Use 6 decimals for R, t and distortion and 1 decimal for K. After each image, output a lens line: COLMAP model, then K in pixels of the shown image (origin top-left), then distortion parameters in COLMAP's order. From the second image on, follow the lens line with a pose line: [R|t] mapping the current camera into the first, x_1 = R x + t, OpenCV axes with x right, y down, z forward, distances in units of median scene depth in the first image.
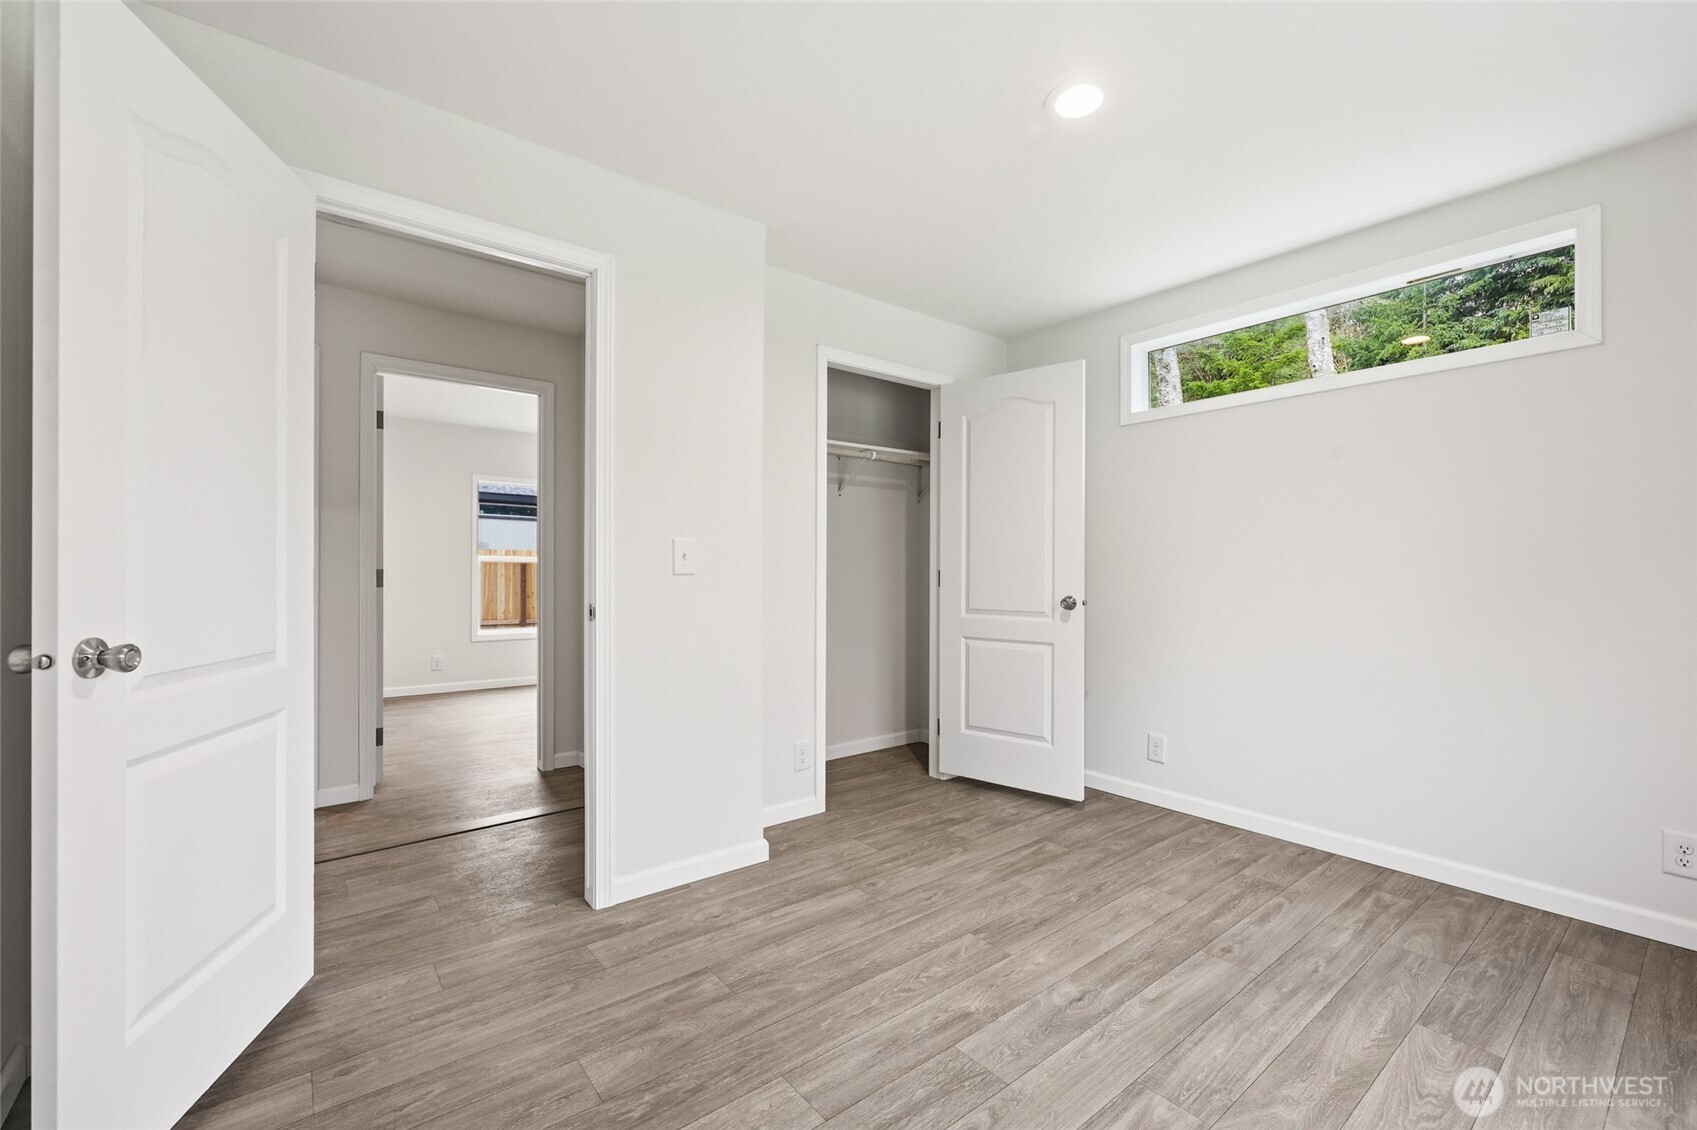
lens RADIAL K [[711.4, 0, 861.1], [0, 711.4, 577.6], [0, 0, 1]] dist [0.006228, -0.000135]
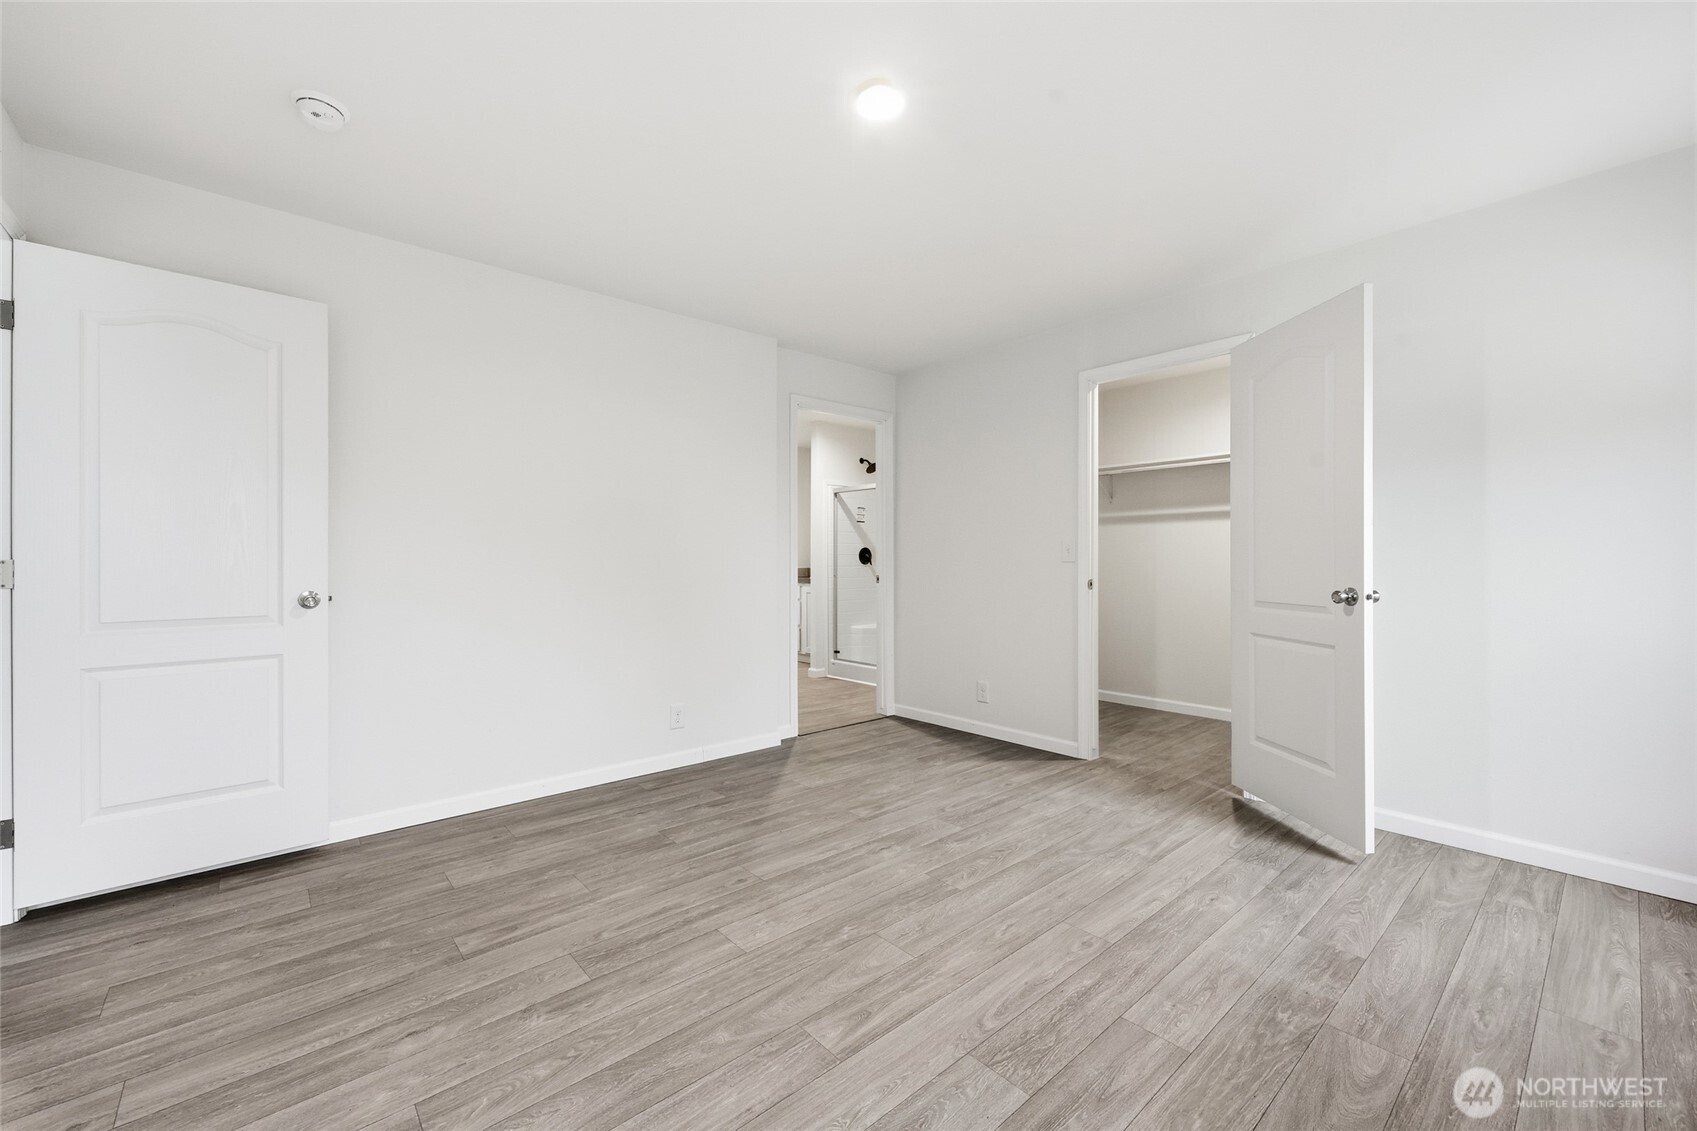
lens RADIAL K [[684.6, 0, 852.5], [0, 684.6, 556.6], [0, 0, 1]] dist [-0.001050, 0.000717]
pose [[-0.999362, 0.002071, -0.035657, 0.361372], [0.001911, 0.999988, 0.004536, -0.013930], [0.035666, 0.004465, -0.999354, 2.081472]]
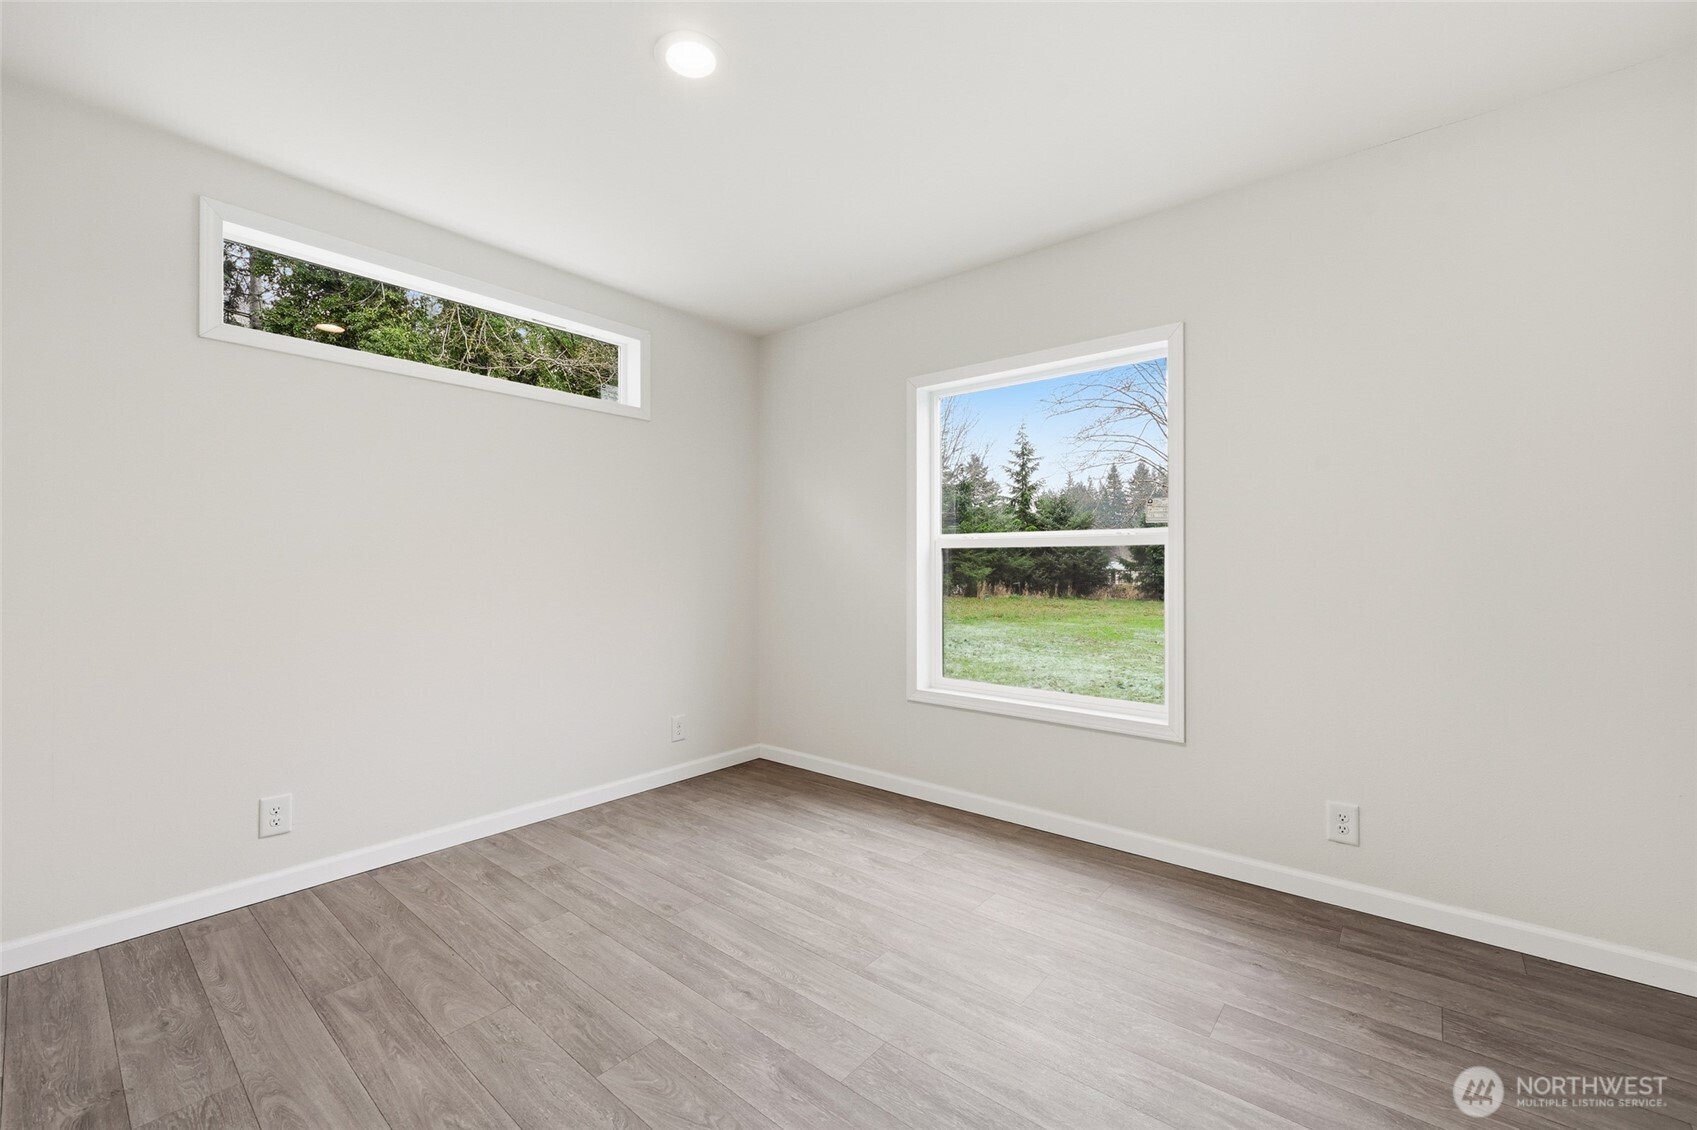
lens RADIAL K [[684.6, 0, 847.0], [0, 684.6, 567.1], [0, 0, 1]] dist [-0.001050, 0.000717]
pose [[-0.183910, 0.000810, 0.982943, -0.573740], [0.012807, 0.999917, 0.001572, -0.004423], [-0.982860, 0.012877, -0.183905, 0.895283]]
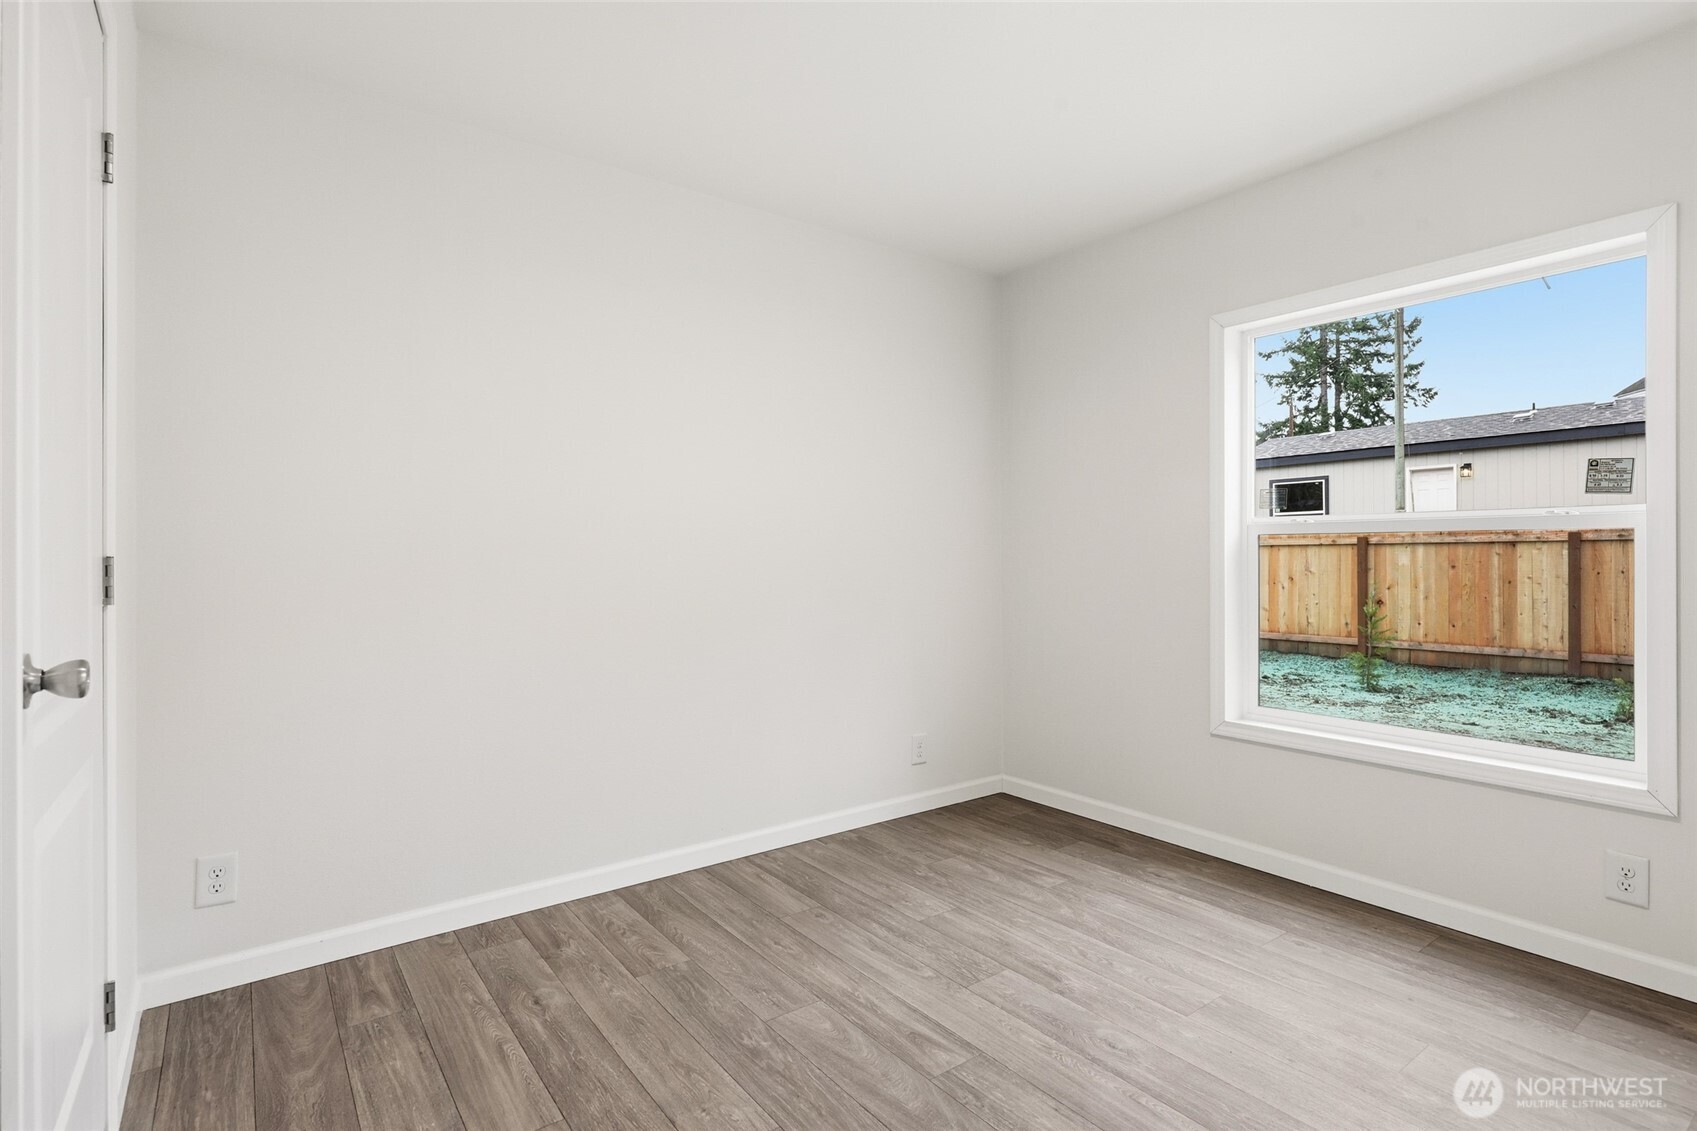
lens RADIAL K [[827.0, 0, 850.7], [0, 827.0, 554.1], [0, 0, 1]] dist [0.003500, -0.001012]
pose [[-0.045326, -0.008278, -0.998938, 1.228872], [-0.003977, 0.999959, -0.008106, -0.009722], [0.998964, 0.003605, -0.045357, 1.280082]]
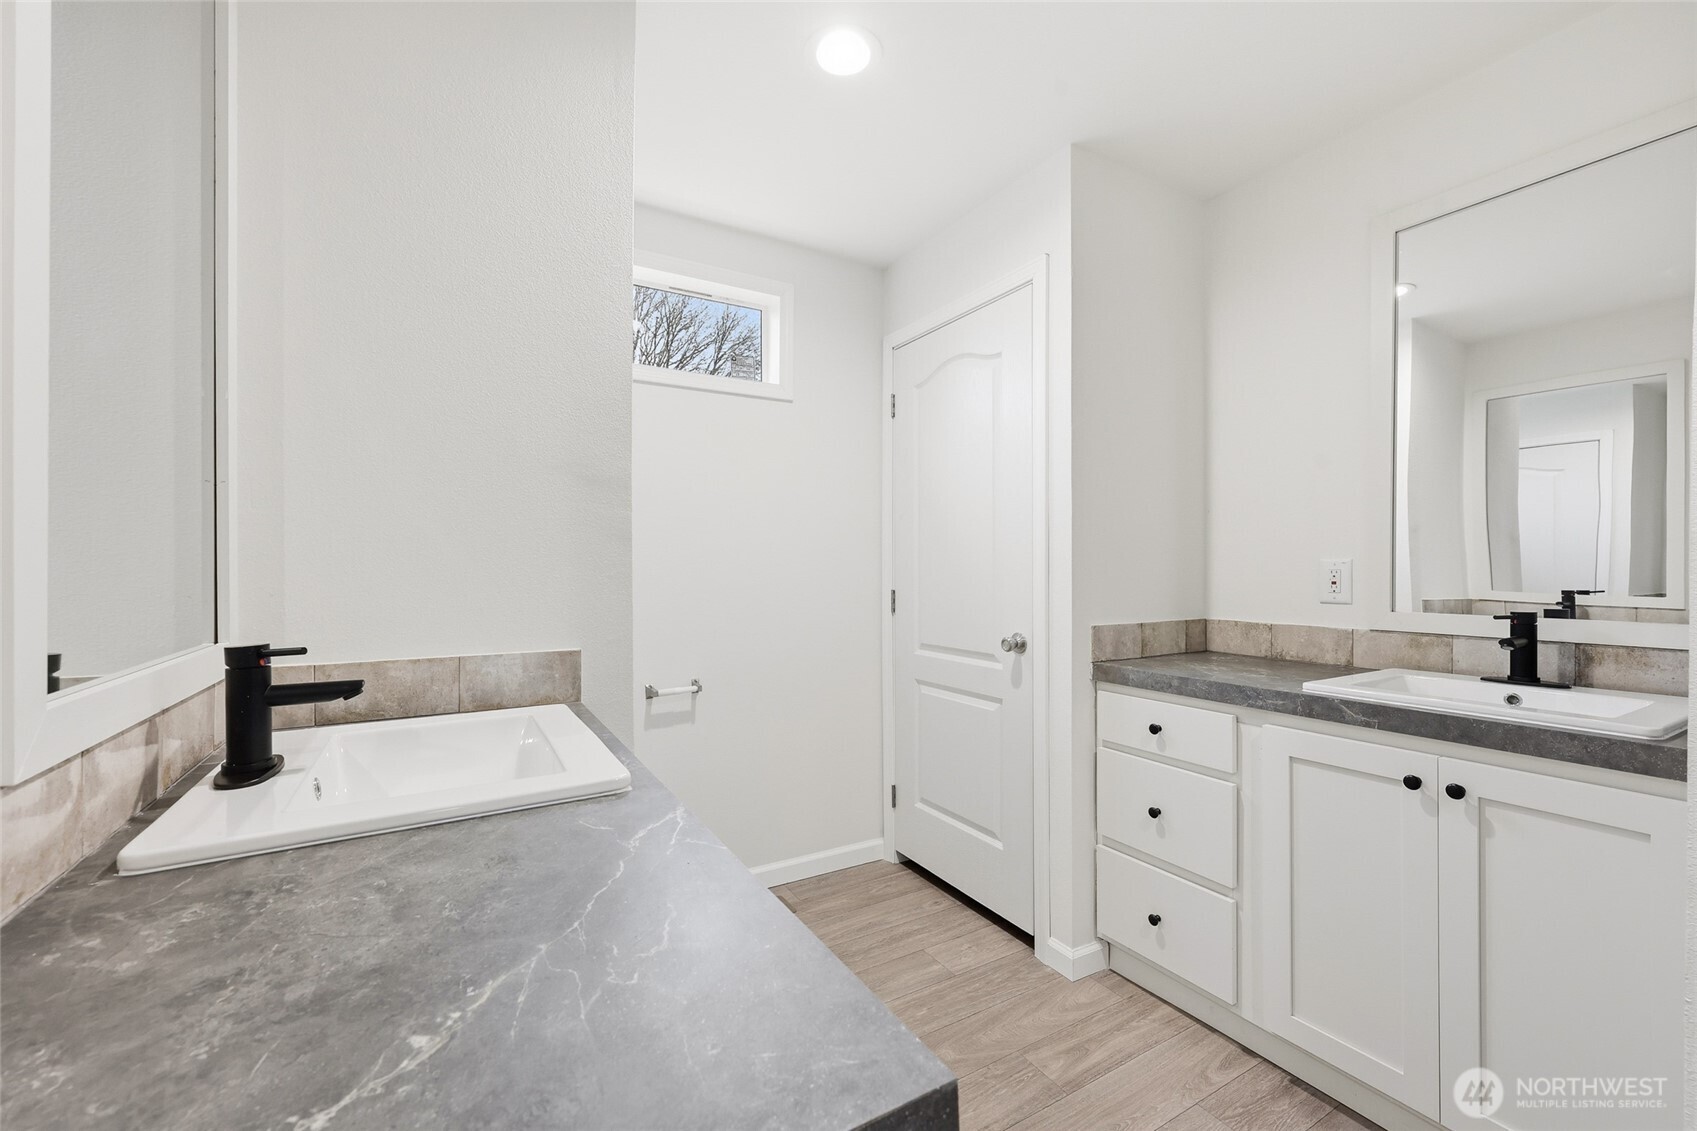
lens RADIAL K [[684.6, 0, 848.3], [0, 684.6, 569.9], [0, 0, 1]] dist [-0.001050, 0.000717]
pose [[-0.988125, -0.001239, 0.153646, 0.401440], [0.000979, 0.999896, 0.014360, -0.057623], [-0.153647, 0.014340, -0.988022, 1.480842]]
